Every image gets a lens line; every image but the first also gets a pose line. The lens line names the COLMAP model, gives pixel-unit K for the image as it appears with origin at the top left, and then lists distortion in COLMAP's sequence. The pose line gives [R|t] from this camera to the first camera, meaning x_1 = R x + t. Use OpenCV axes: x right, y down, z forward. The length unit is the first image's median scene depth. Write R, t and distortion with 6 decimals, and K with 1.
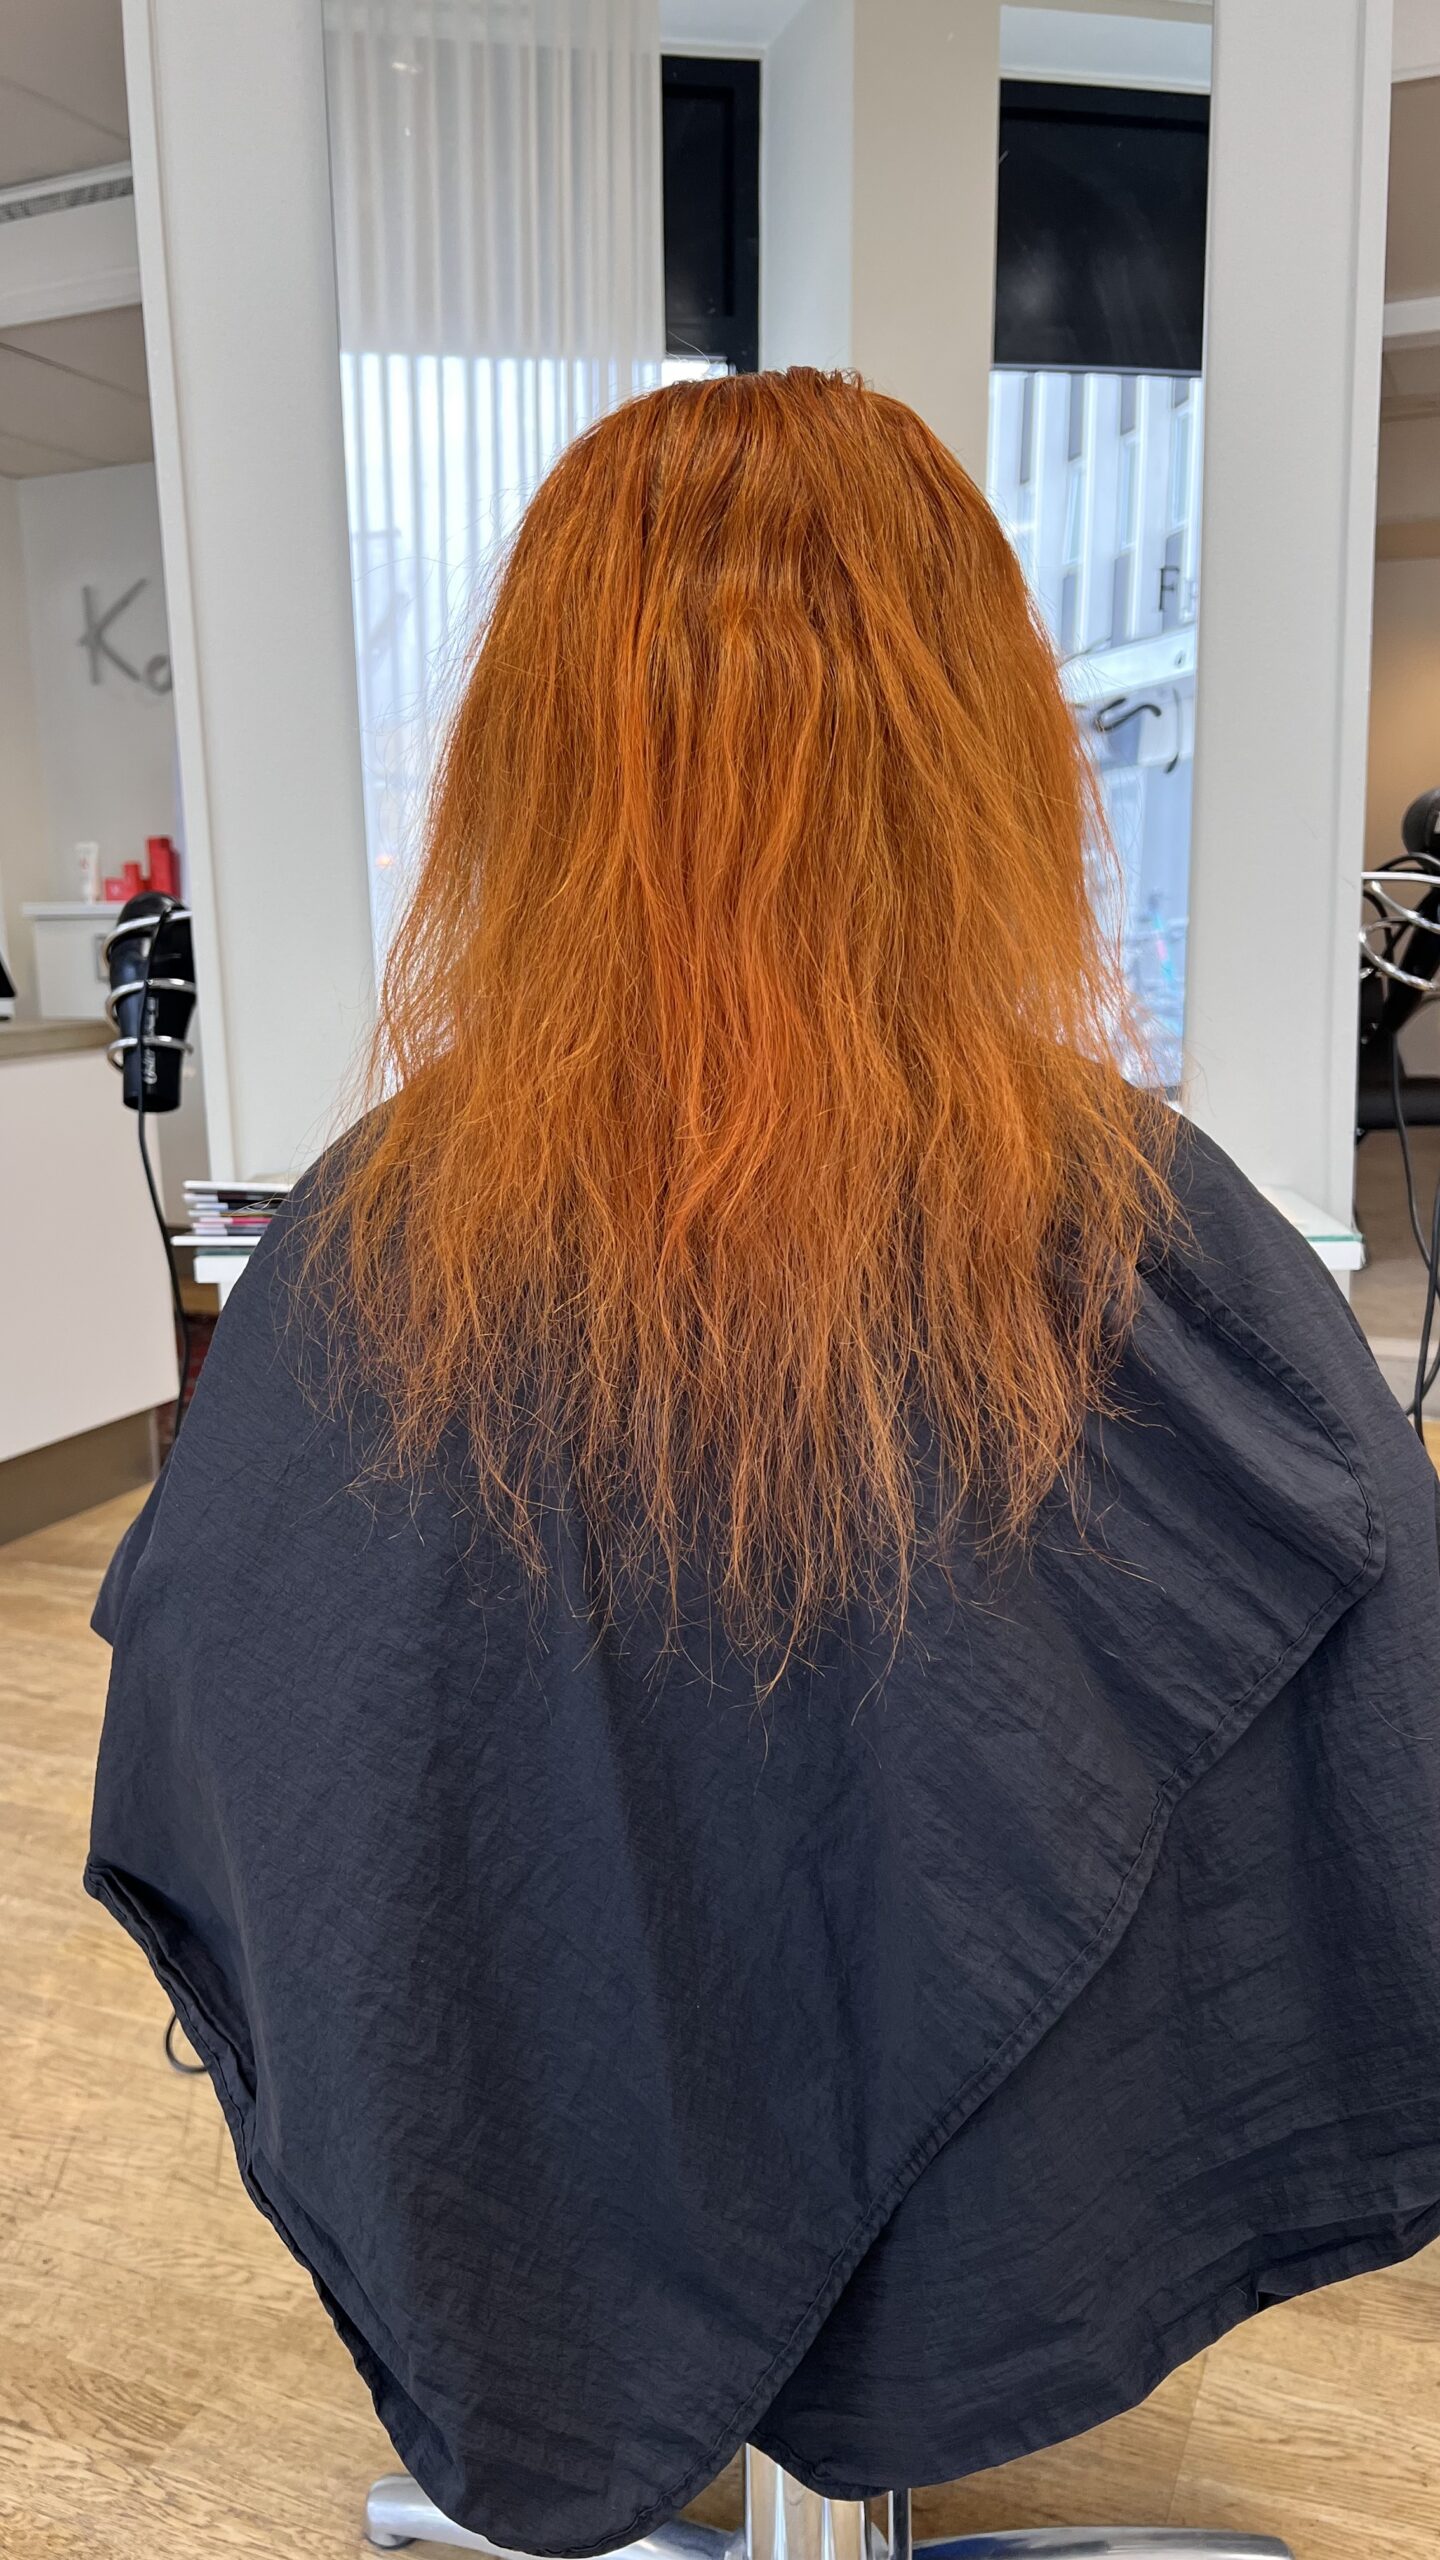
lens RADIAL K [[2020.8, 0, 679.6], [0, 2020.8, 1278.8], [0, 0, 1]] dist [0.009885, 0.008340]
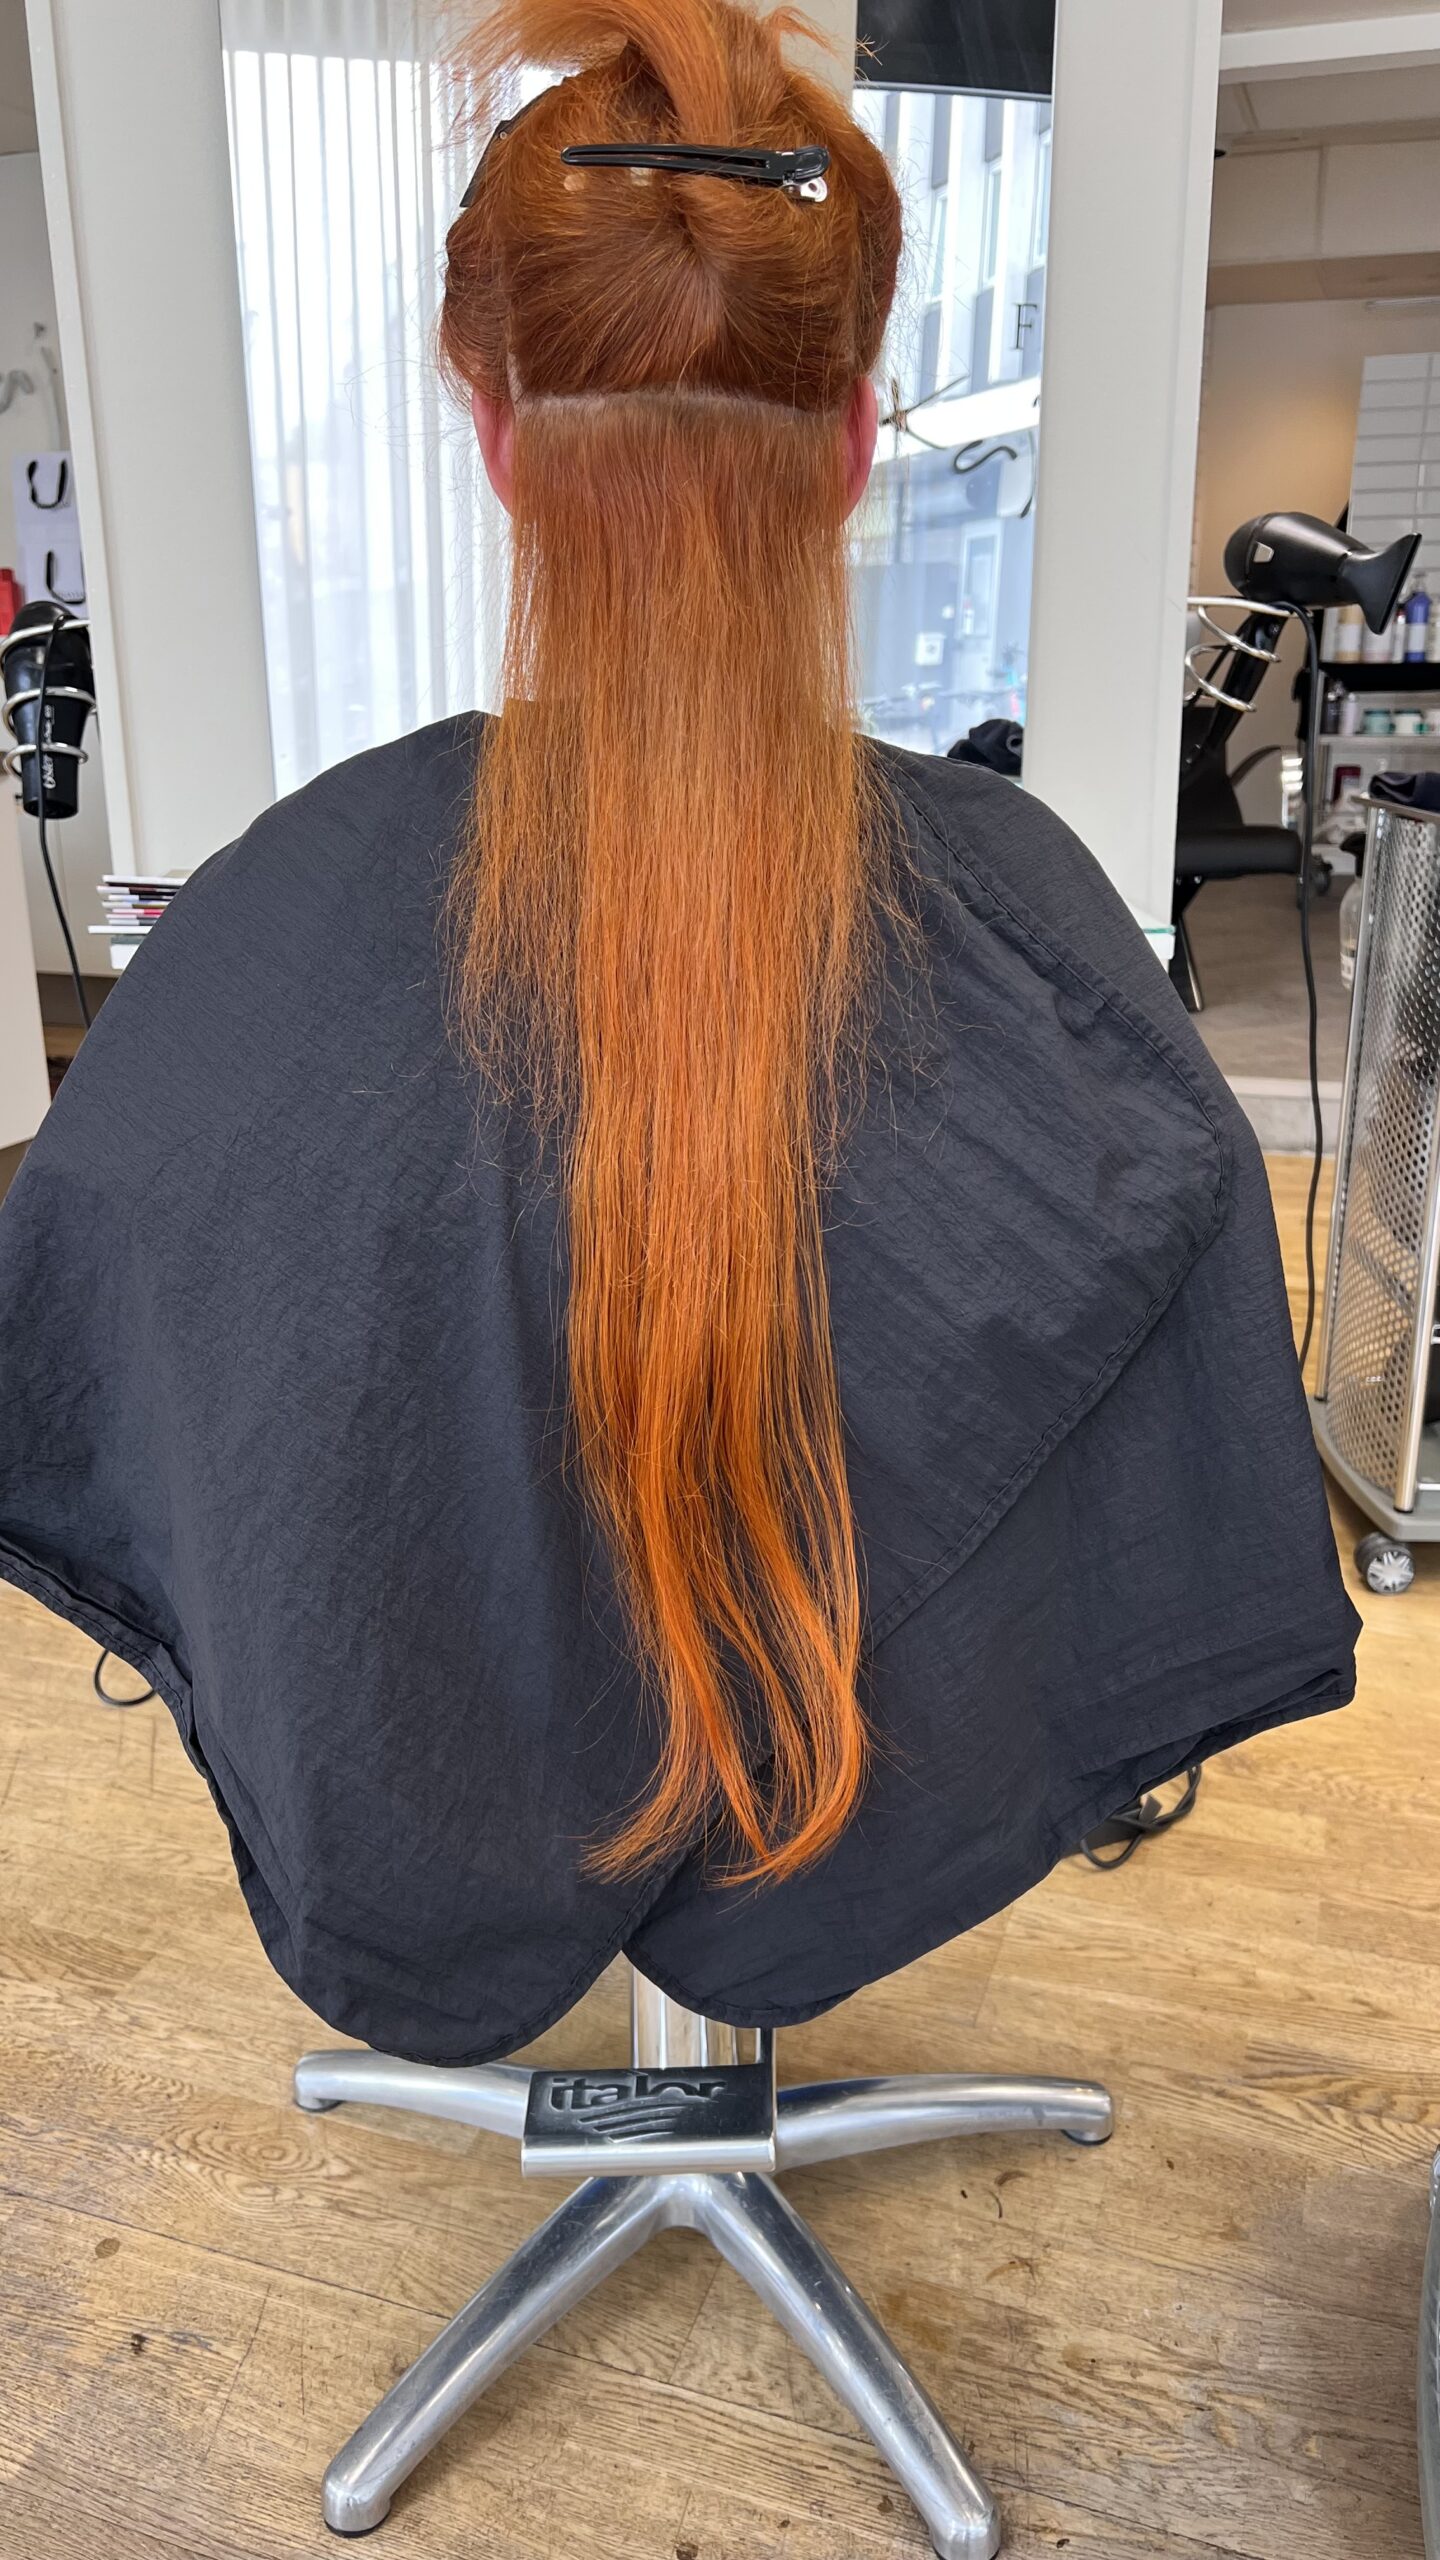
lens RADIAL K [[2020.8, 0, 679.6], [0, 2020.8, 1278.8], [0, 0, 1]] dist [0.009885, 0.008340]
pose [[0.997407, -0.009510, 0.071335, -0.015841], [0.001408, 0.993619, 0.112776, 0.043187], [-0.071953, -0.112383, 0.991056, -0.103476]]
